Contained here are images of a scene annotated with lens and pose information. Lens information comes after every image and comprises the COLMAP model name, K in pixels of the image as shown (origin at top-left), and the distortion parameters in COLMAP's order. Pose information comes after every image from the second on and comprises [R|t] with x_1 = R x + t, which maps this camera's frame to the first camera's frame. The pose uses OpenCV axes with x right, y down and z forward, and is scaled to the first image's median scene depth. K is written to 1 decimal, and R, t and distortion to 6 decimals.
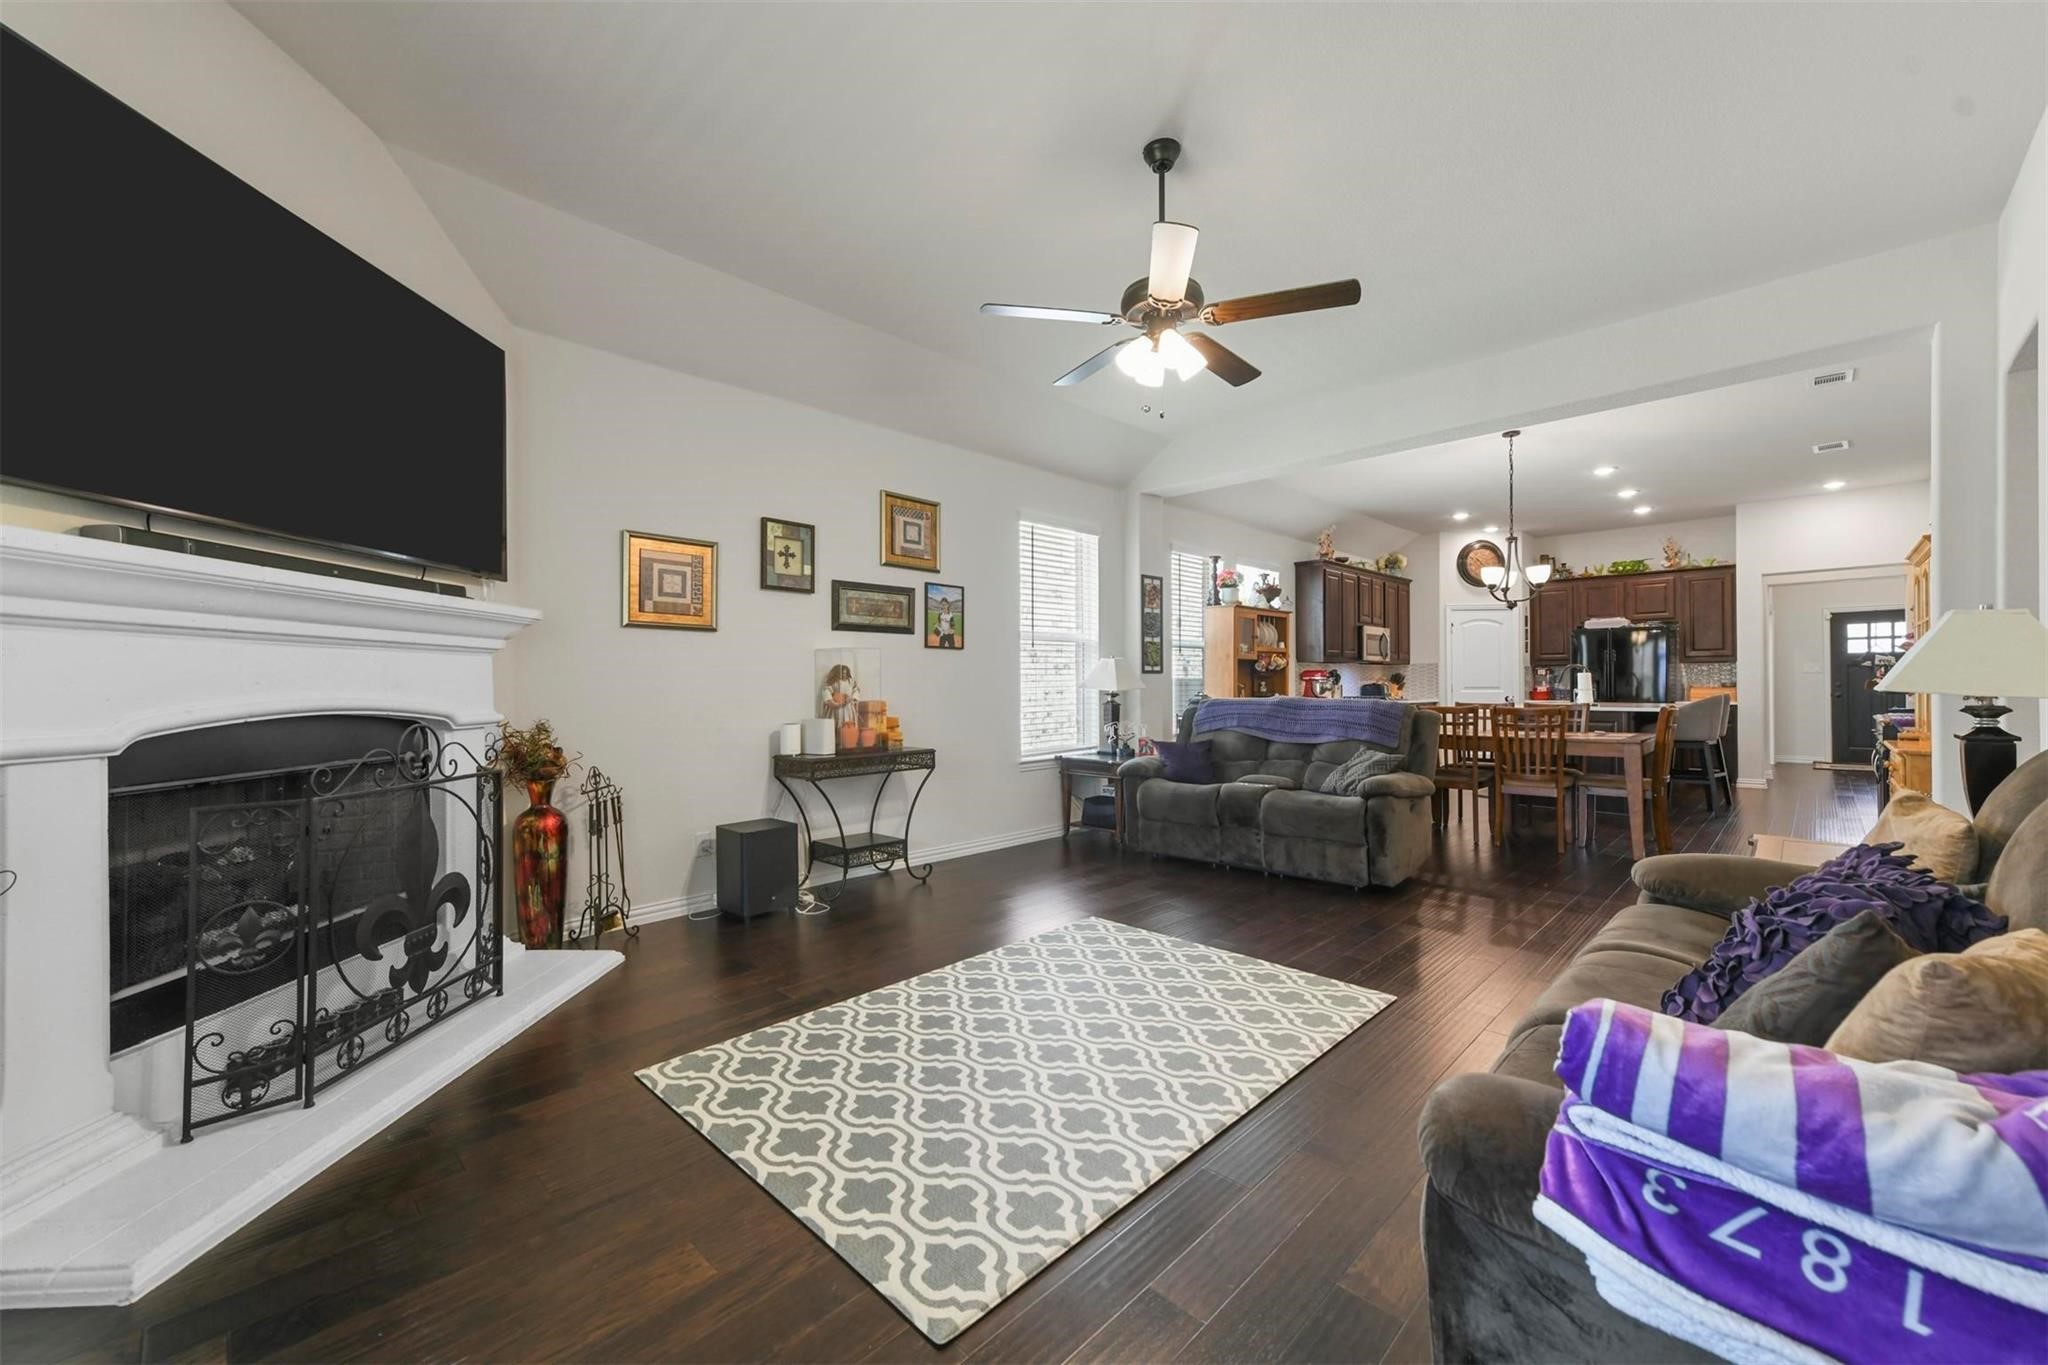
lens RADIAL K [[797.7, 0, 1025.1], [0, 797.7, 681.1], [0, 0, 1]] dist [0.014344, -0.000212]
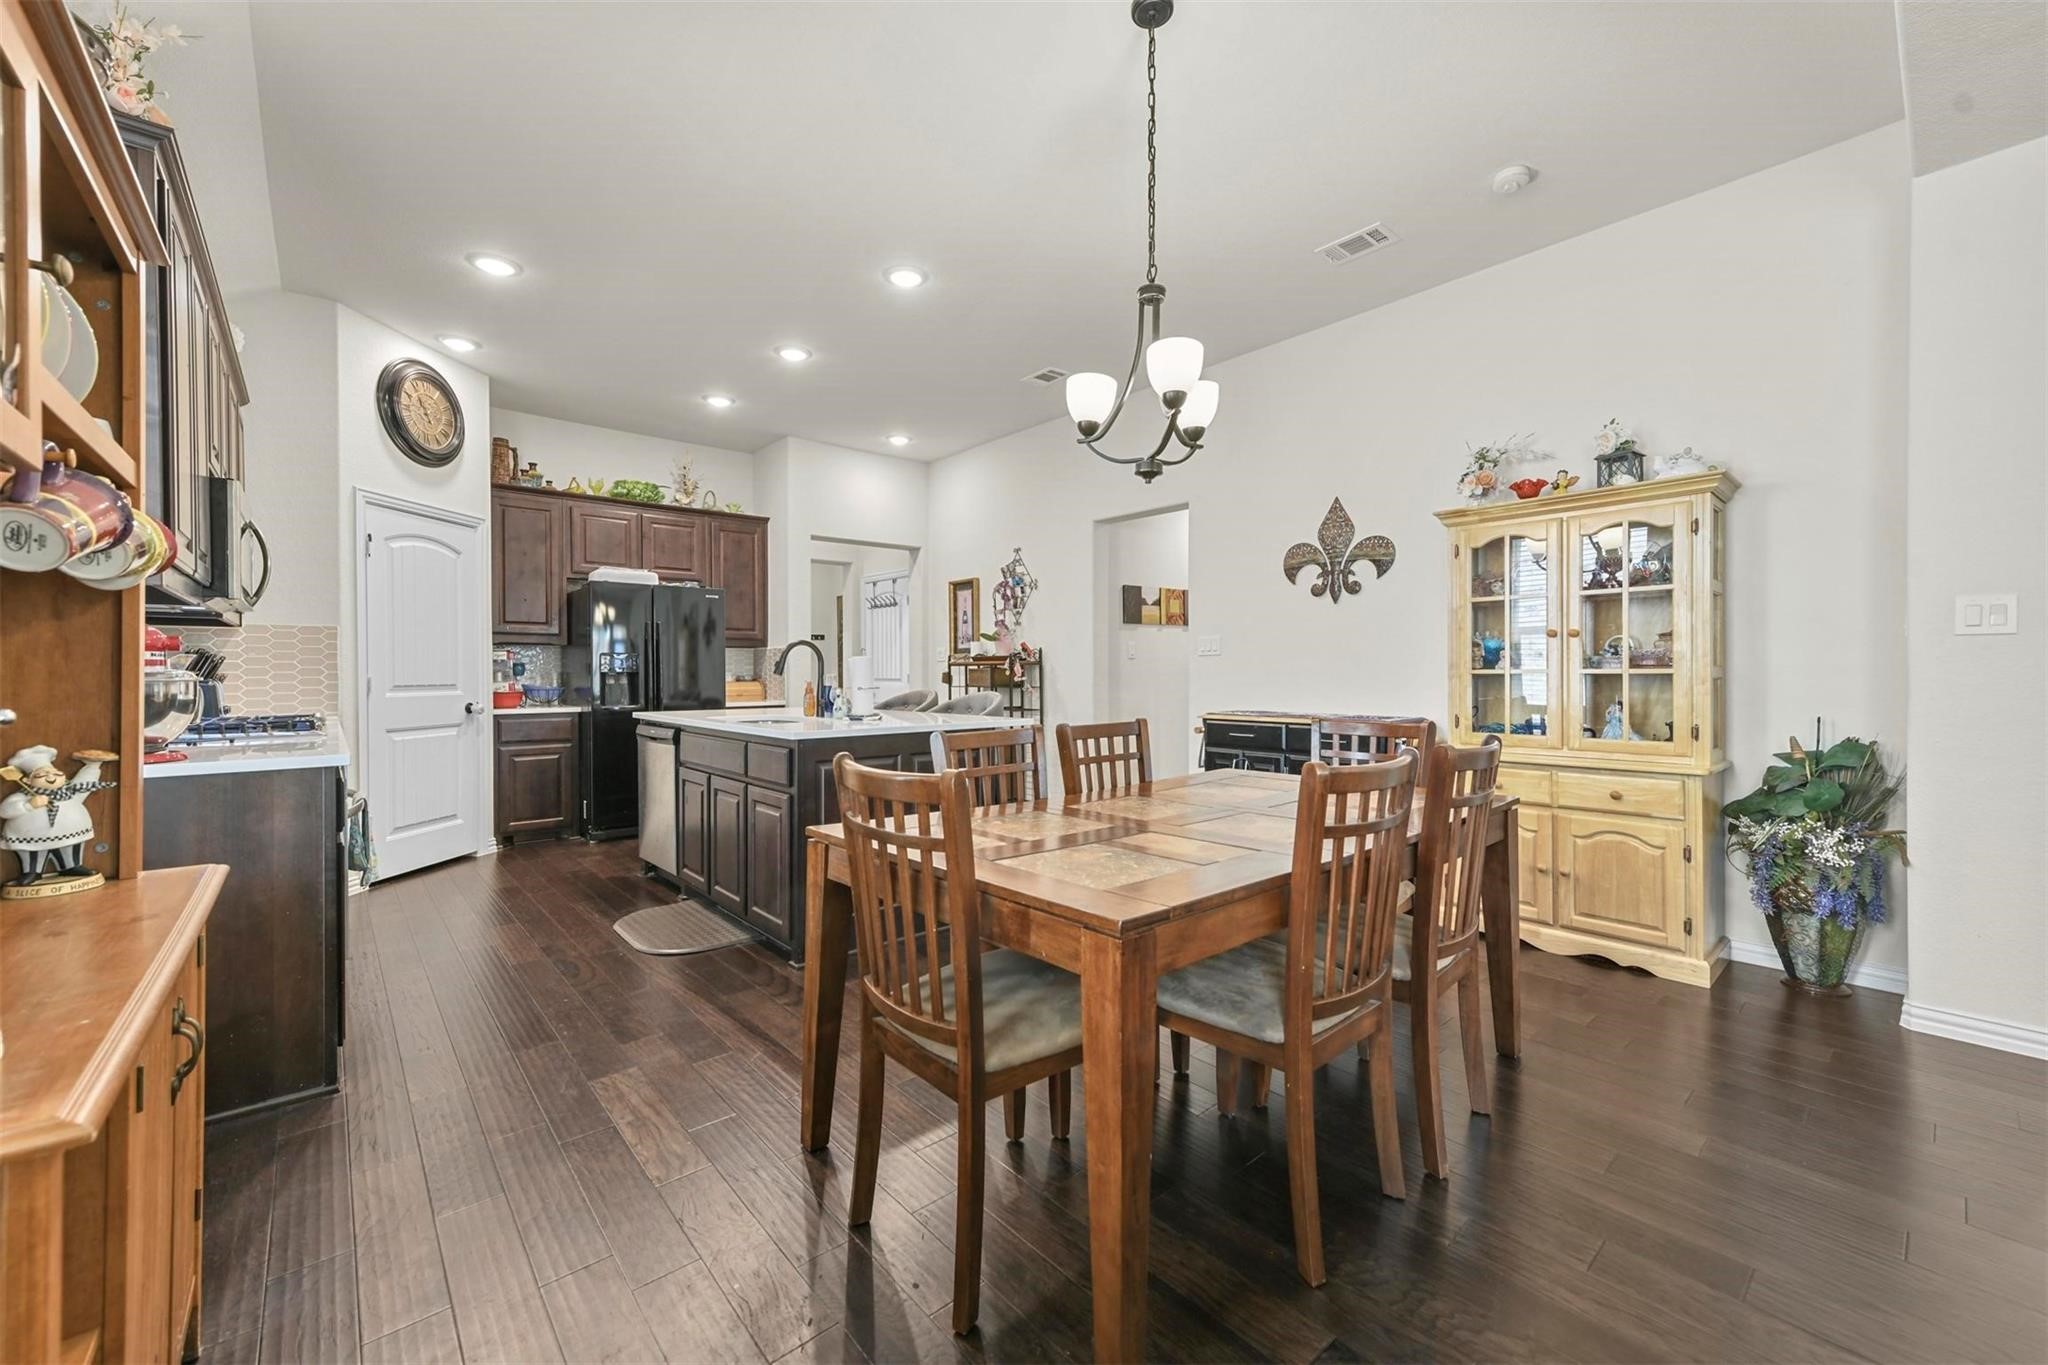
lens RADIAL K [[805.5, 0, 1028.1], [0, 805.5, 673.1], [0, 0, 1]] dist [0.012286, 0.000314]
pose [[0.078309, 0.001929, 0.996927, 0.262720], [-0.000608, 0.999998, -0.001887, 0.002588], [-0.996929, -0.000458, 0.078310, 1.206035]]
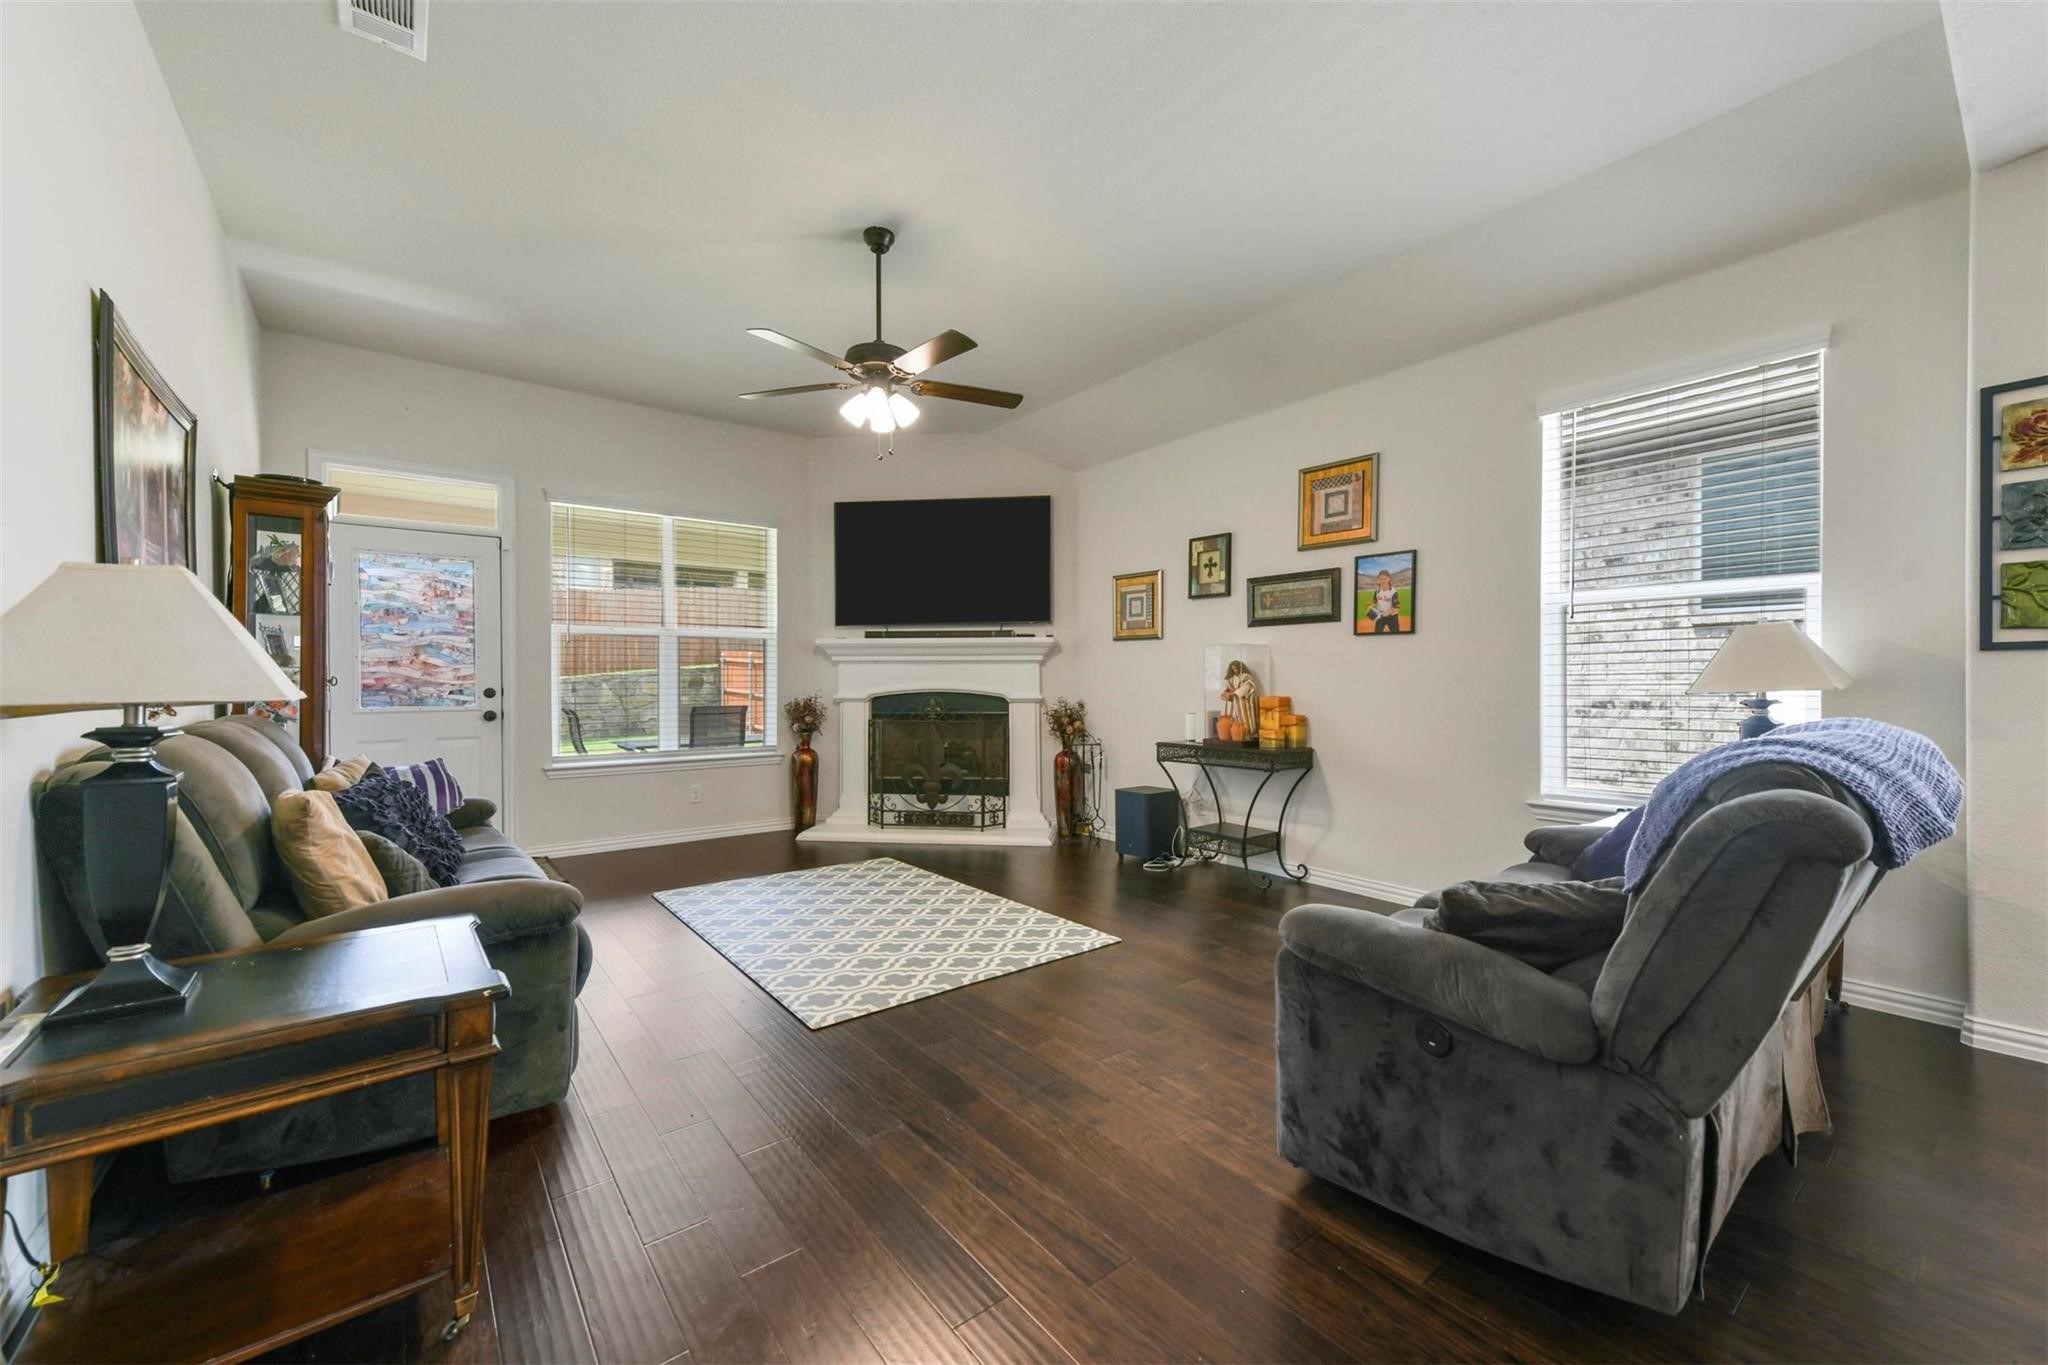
lens RADIAL K [[797.7, 0, 1025.1], [0, 797.7, 681.1], [0, 0, 1]] dist [0.014344, -0.000212]
pose [[-0.131489, 0.007227, -0.991291, 0.726870], [0.007954, 0.999949, 0.006235, -0.002118], [0.991286, -0.007065, -0.131540, 0.744104]]
